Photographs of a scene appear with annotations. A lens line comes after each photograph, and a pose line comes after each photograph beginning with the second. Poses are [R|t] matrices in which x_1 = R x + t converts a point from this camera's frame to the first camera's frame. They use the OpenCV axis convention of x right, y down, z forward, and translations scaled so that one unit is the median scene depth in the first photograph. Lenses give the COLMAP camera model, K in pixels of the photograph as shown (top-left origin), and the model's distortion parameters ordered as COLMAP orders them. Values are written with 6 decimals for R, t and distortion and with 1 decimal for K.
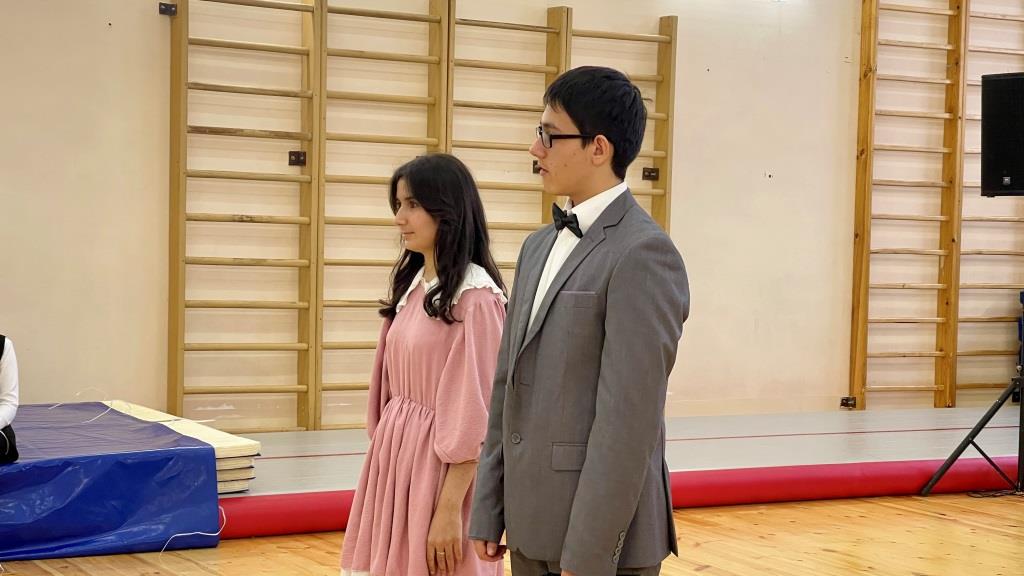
lens RADIAL K [[1895.6, 0, 507.3], [0, 1895.6, 285.2], [0, 0, 1]] dist [0.225209, 0.000000]
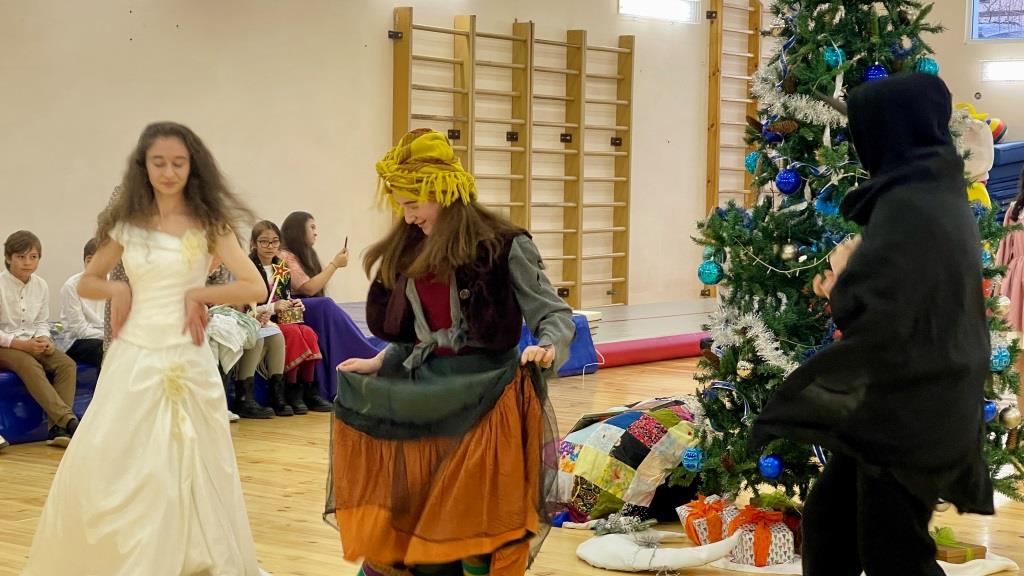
lens RADIAL K [[1895.6, 0, 529.5], [0, 1895.6, 293.9], [0, 0, 1]] dist [0.225209, 0.000000]
pose [[0.924182, -0.032565, 0.380563, -0.603359], [0.017733, 0.998943, 0.042418, -0.004049], [-0.381542, -0.032454, 0.923782, -0.381646]]
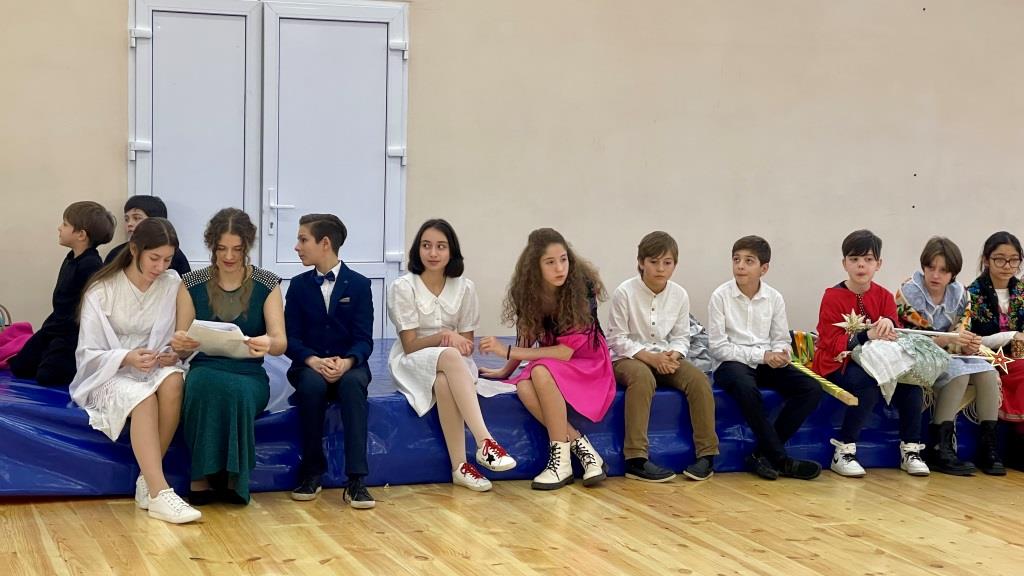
lens RADIAL K [[1895.6, 0, 513.6], [0, 1895.6, 290.8], [0, 0, 1]] dist [0.225209, 0.000000]
pose [[0.982131, 0.020067, -0.187123, -0.396456], [-0.012124, 0.998980, 0.043495, -0.008307], [0.187805, -0.040449, 0.981373, -0.233794]]
